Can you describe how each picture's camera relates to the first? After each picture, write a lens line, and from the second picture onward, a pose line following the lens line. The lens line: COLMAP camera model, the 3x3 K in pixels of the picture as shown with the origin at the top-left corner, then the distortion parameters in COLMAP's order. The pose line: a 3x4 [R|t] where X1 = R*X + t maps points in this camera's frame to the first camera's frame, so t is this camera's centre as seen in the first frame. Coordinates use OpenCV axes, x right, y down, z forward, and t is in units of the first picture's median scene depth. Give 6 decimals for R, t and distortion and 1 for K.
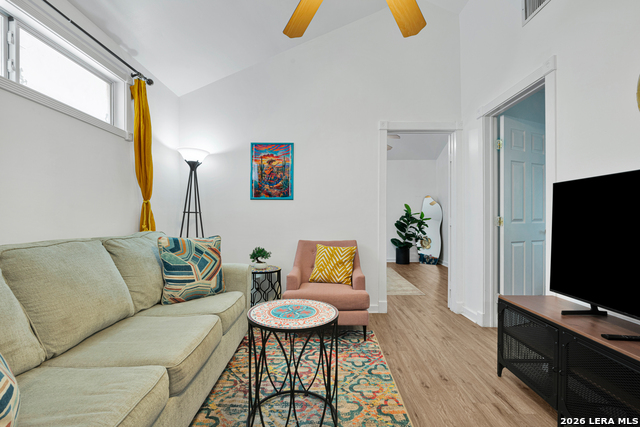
lens RADIAL K [[282.6, 0, 320.6], [0, 282.6, 216.7], [0, 0, 1]] dist [-0.002960, -0.000112]
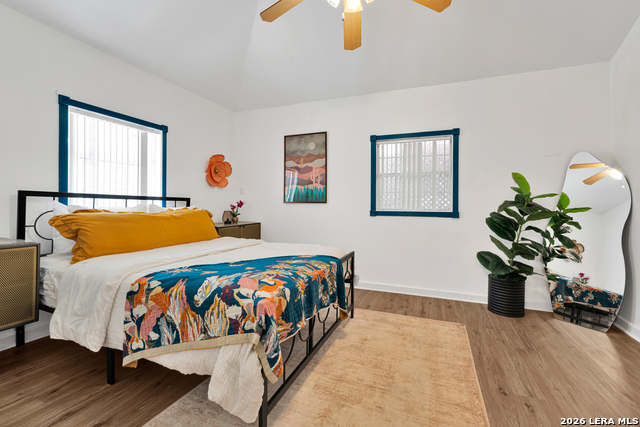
lens RADIAL K [[282.6, 0, 321.1], [0, 282.6, 209.0], [0, 0, 1]] dist [-0.002960, -0.000112]
pose [[0.931905, 0.014999, -0.362393, 0.182166], [-0.012234, 0.999876, 0.009923, 0.008005], [0.362497, -0.004814, 0.931972, 0.497848]]
